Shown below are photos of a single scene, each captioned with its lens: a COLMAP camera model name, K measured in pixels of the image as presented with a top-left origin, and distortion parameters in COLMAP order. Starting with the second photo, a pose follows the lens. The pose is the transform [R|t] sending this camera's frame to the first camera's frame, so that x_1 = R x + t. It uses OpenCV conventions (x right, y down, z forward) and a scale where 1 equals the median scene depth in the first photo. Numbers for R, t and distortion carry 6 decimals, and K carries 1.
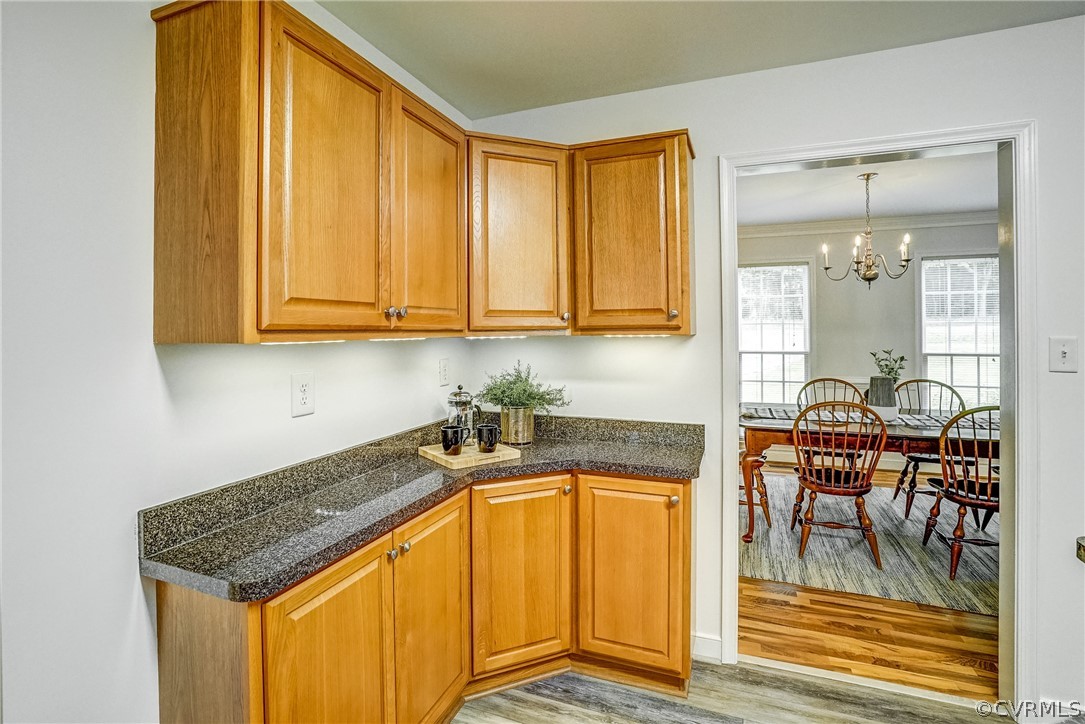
lens RADIAL K [[522.9, 0, 531.7], [0, 522.9, 317.8], [0, 0, 1]] dist [-0.059227, 0.019207]
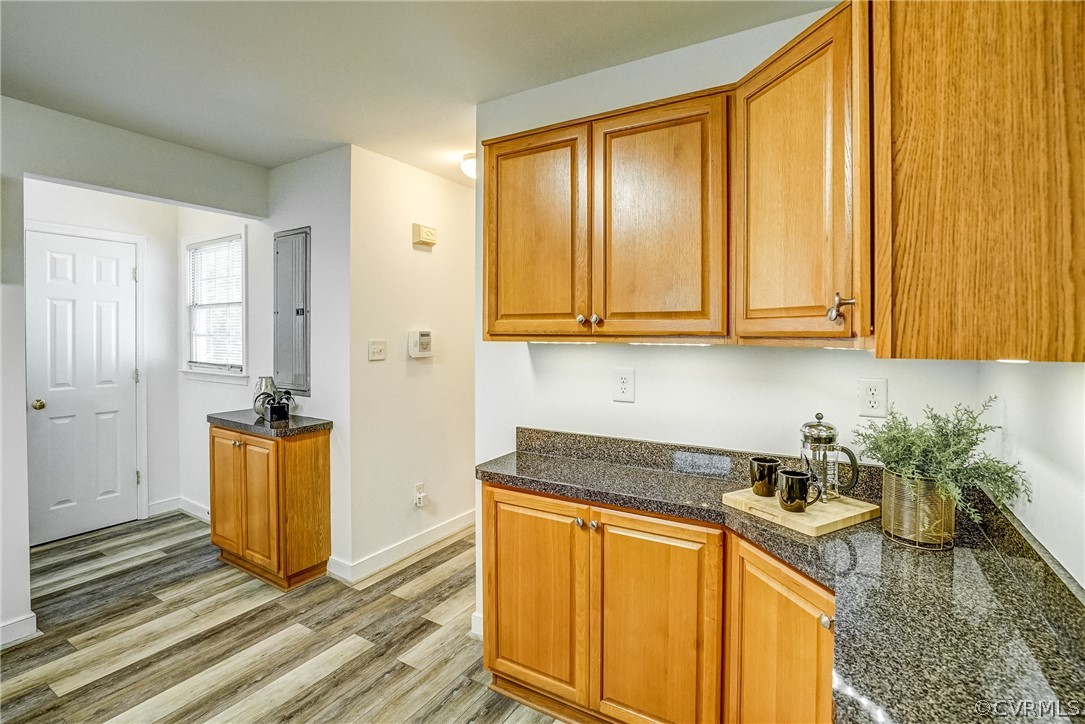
lens RADIAL K [[509.0, 0, 542.5], [0, 509.0, 334.3], [0, 0, 1]] dist [-0.053065, 0.011929]
pose [[-0.147193, 0.009322, -0.989064, 0.802115], [0.018411, 0.999808, 0.006684, 0.010748], [0.988936, -0.017225, -0.147337, 0.971579]]
